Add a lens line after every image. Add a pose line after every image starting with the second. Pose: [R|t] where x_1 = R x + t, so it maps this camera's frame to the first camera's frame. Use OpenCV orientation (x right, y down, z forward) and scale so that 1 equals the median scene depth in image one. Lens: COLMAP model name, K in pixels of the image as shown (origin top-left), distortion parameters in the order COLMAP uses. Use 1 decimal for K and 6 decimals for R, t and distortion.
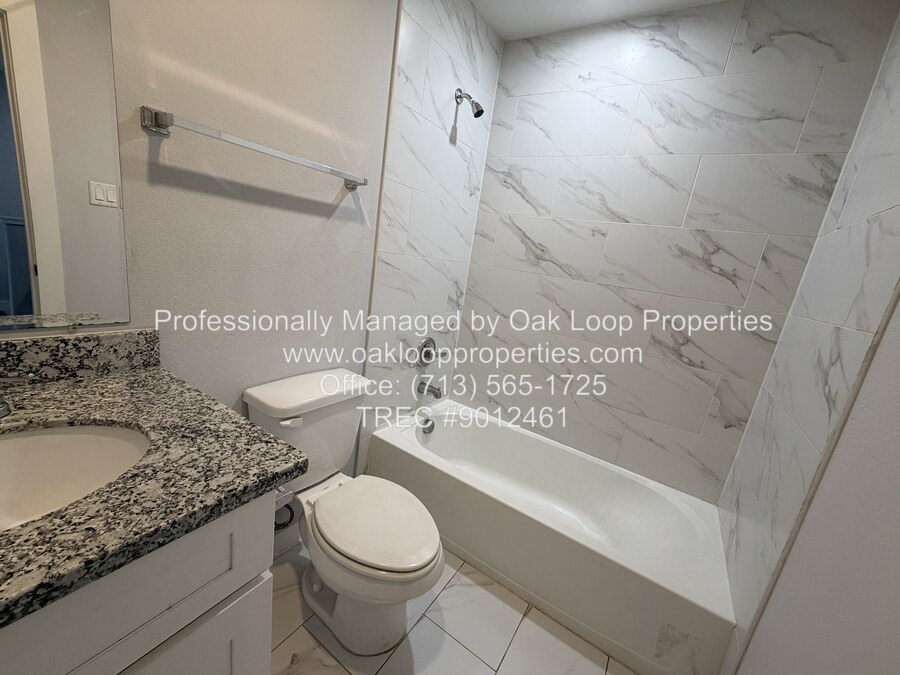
lens RADIAL K [[358.9, 0, 444.2], [0, 358.9, 343.3], [0, 0, 1]] dist [0.001631, 0.000082]
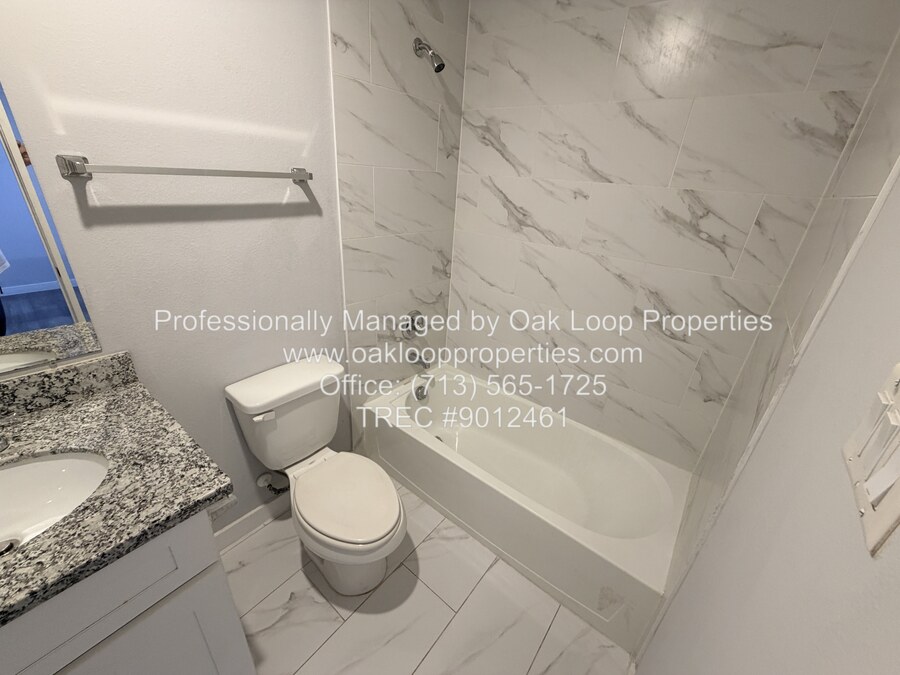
lens RADIAL K [[358.9, 0, 451.5], [0, 358.9, 338.0], [0, 0, 1]] dist [0.001631, 0.000082]
pose [[0.992234, -0.030824, -0.120503, 0.306527], [0.052340, 0.982330, 0.179692, -0.197740], [0.112835, -0.184604, 0.976314, 0.006101]]
